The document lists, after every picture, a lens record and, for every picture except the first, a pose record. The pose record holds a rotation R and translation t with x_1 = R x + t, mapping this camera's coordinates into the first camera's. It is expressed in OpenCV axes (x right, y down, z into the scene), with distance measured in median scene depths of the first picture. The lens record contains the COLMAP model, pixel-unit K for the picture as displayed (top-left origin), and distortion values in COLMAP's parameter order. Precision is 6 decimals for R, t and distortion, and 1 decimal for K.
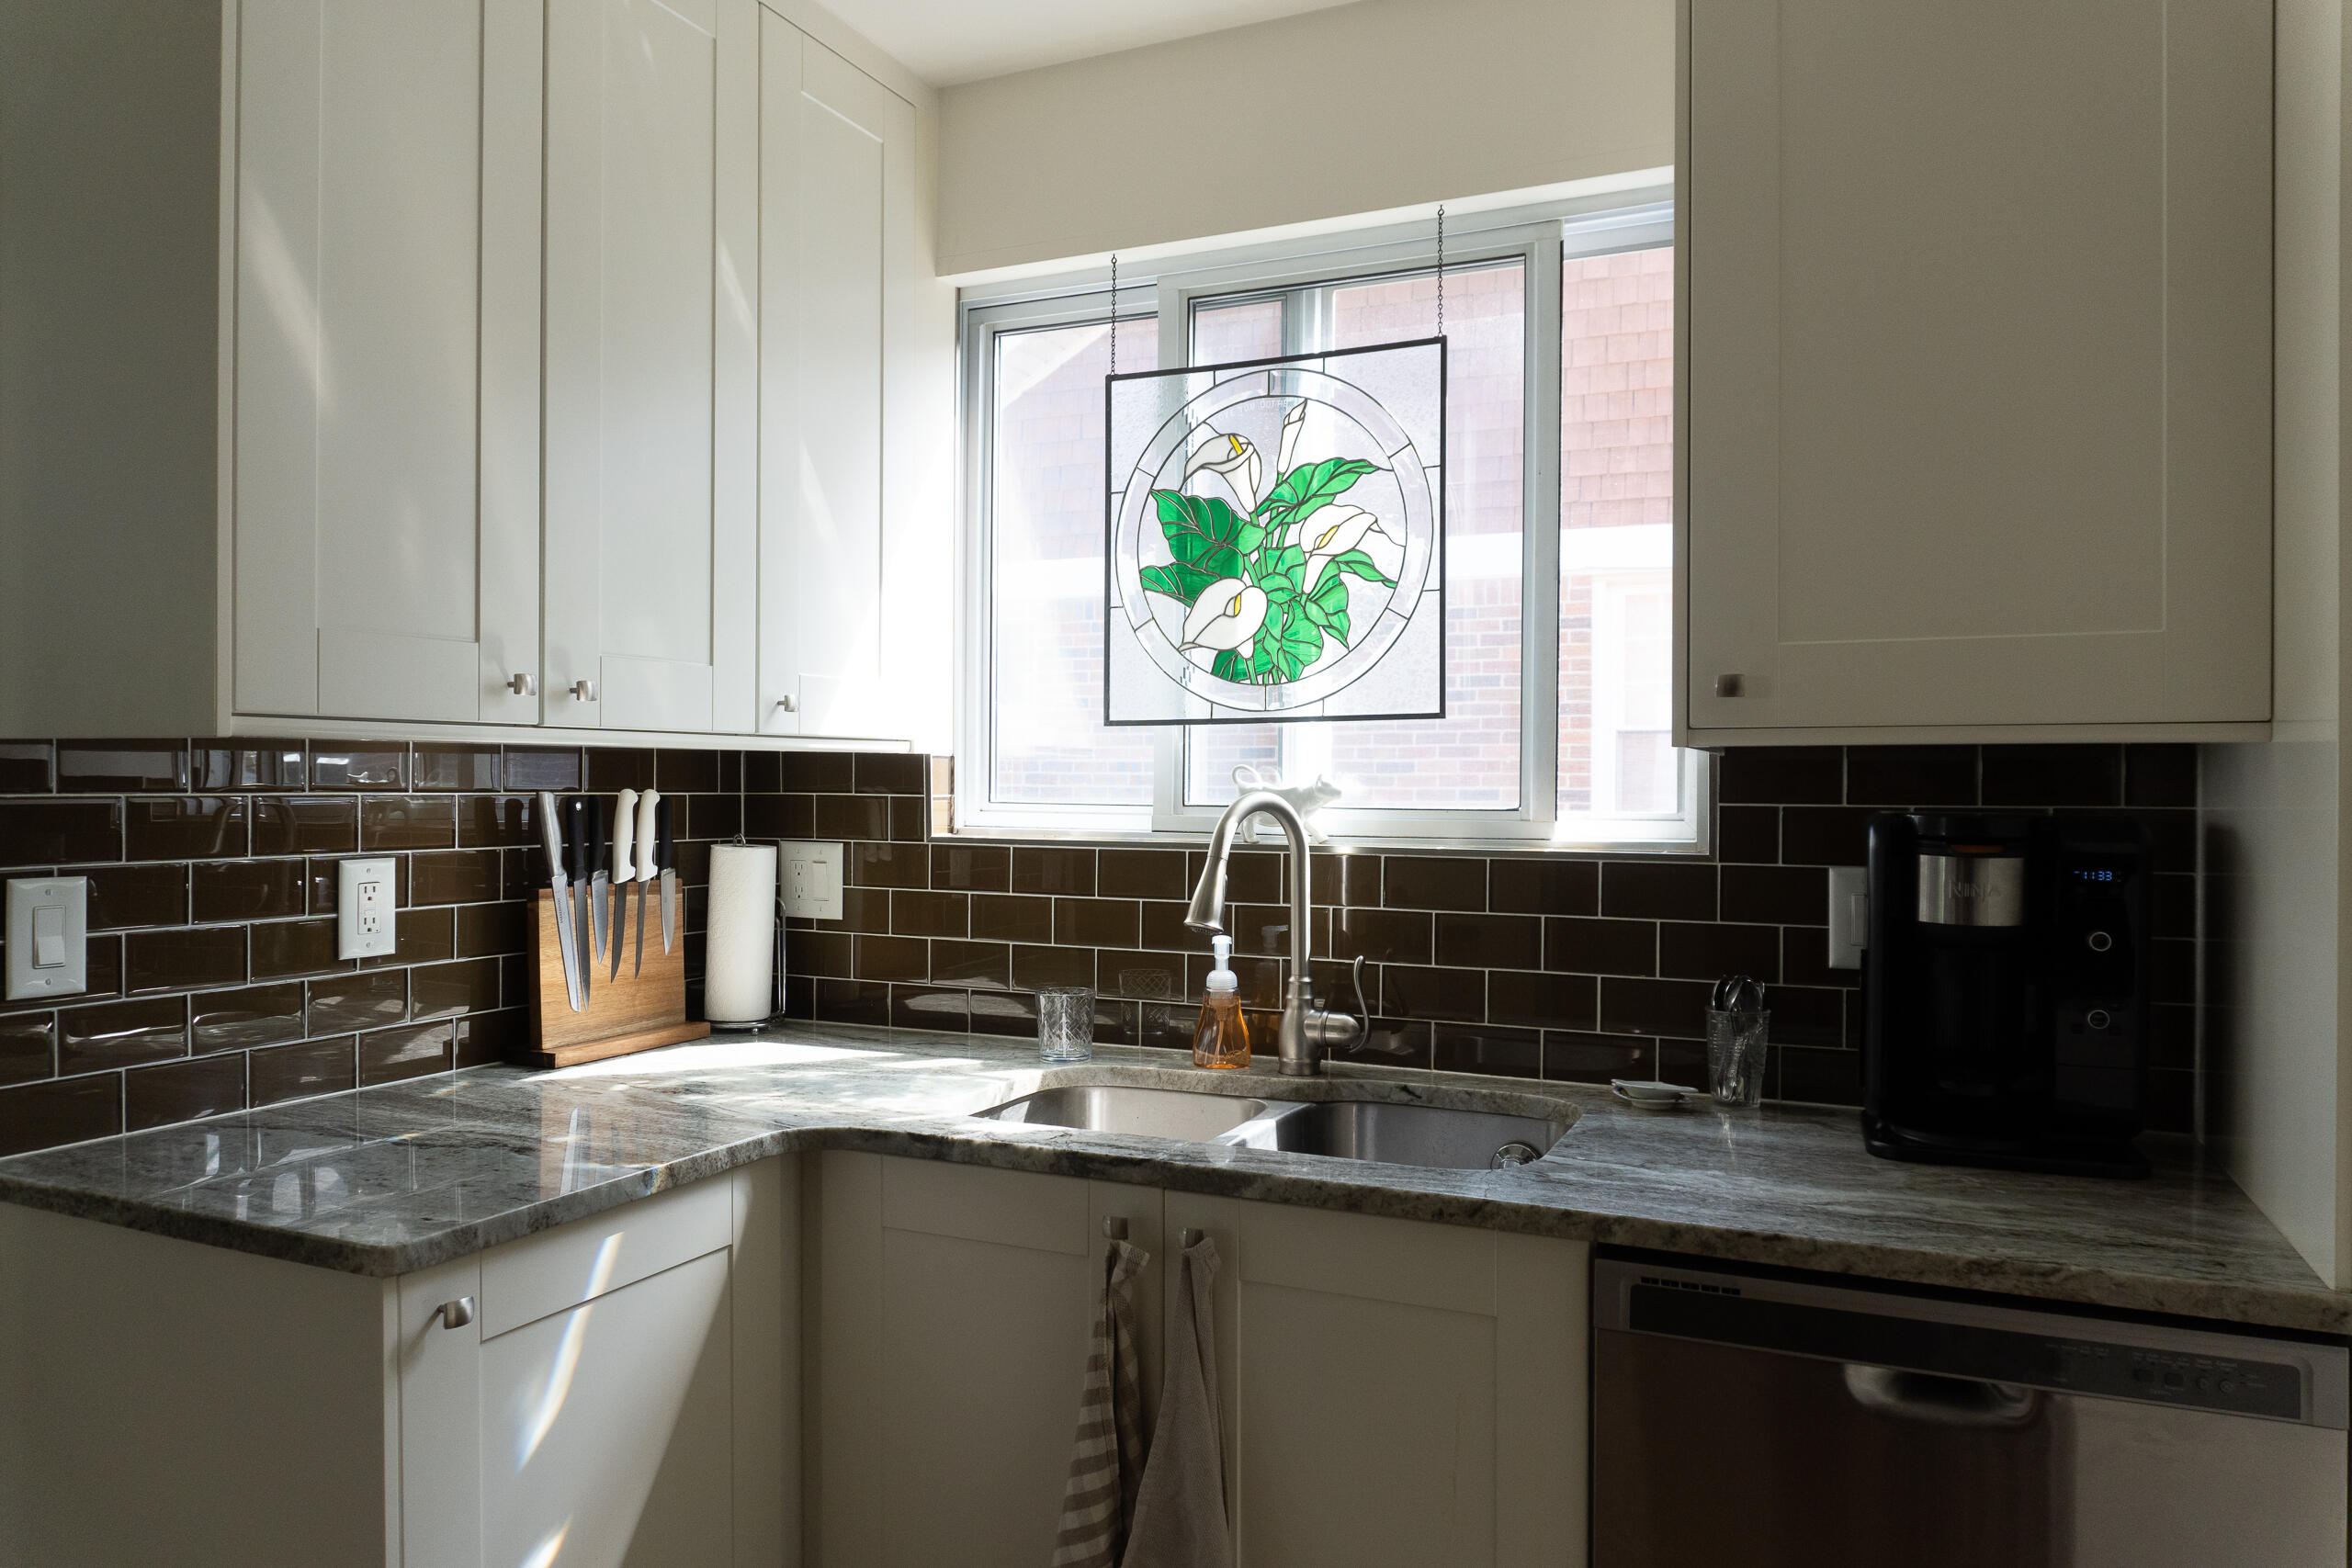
lens RADIAL K [[1568.0, 0, 1176.0], [0, 1568.0, 784.0], [0, 0, 1]] dist [0.002908, -0.033158]
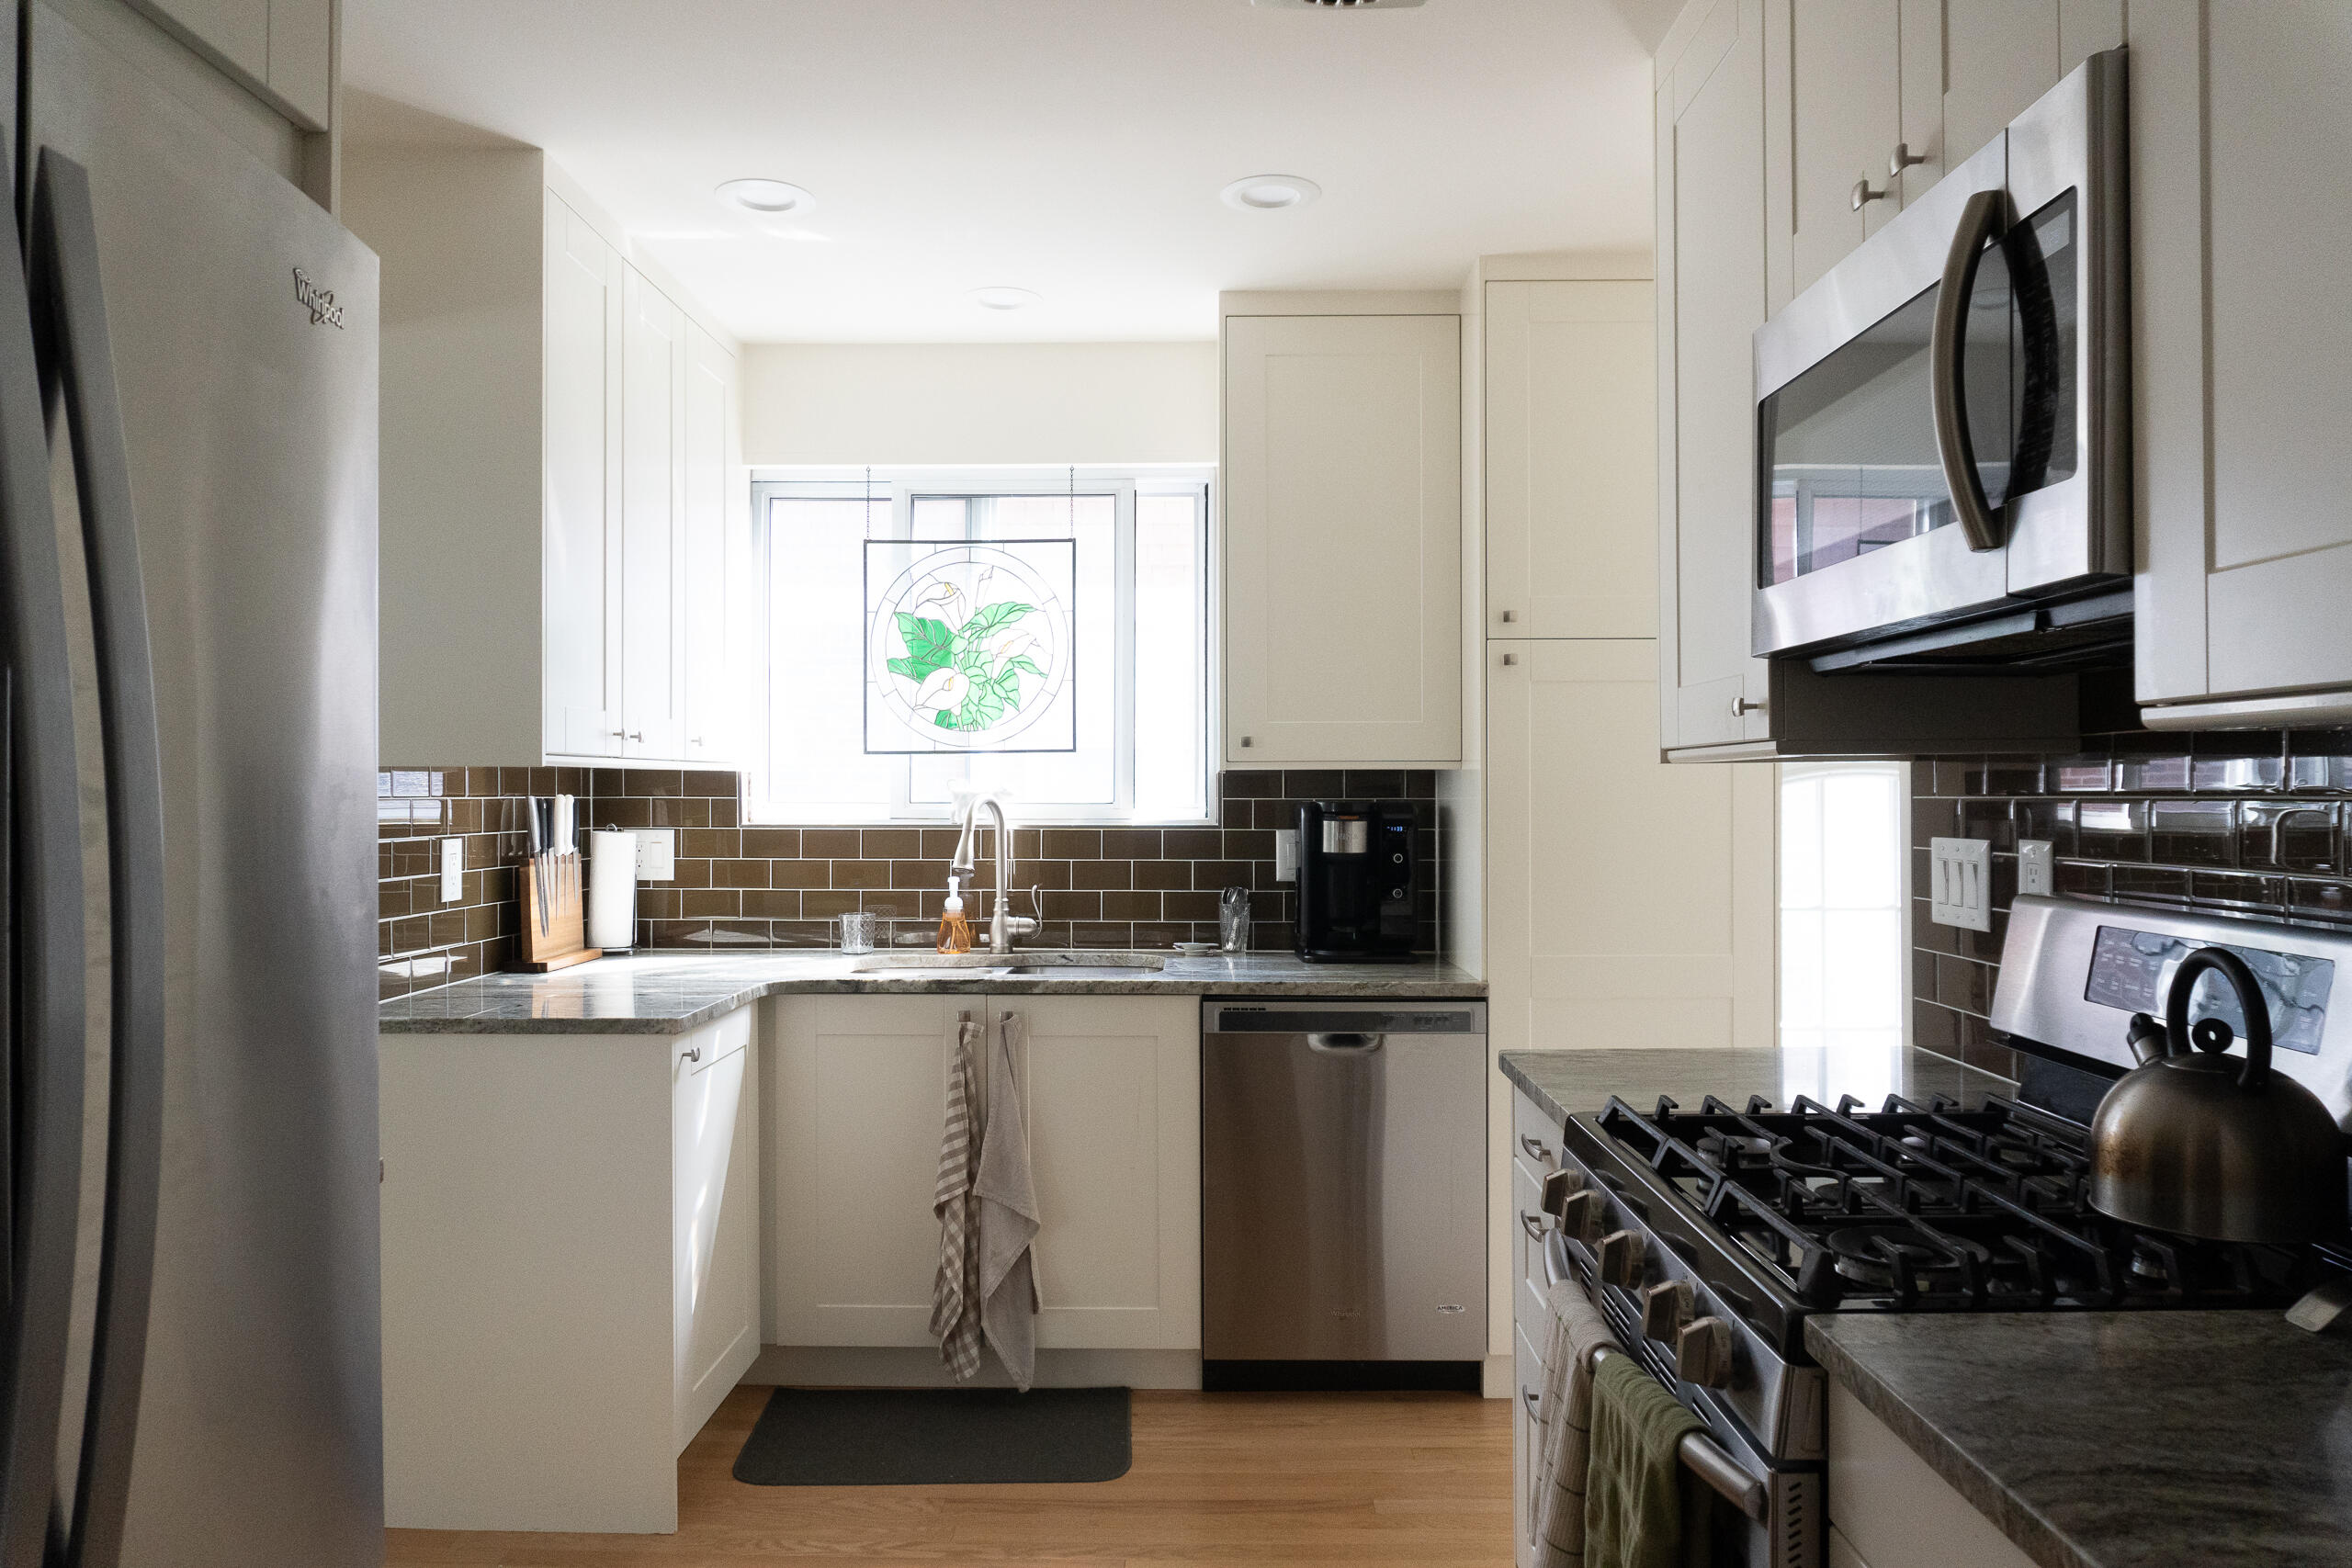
lens RADIAL K [[1568.0, 0, 1176.0], [0, 1568.0, 784.0], [0, 0, 1]] dist [0.002908, -0.033158]
pose [[0.916562, -0.002365, 0.399885, -0.442013], [0.004599, 0.999979, -0.004626, 0.002885], [-0.399866, 0.006079, 0.916553, -0.688693]]
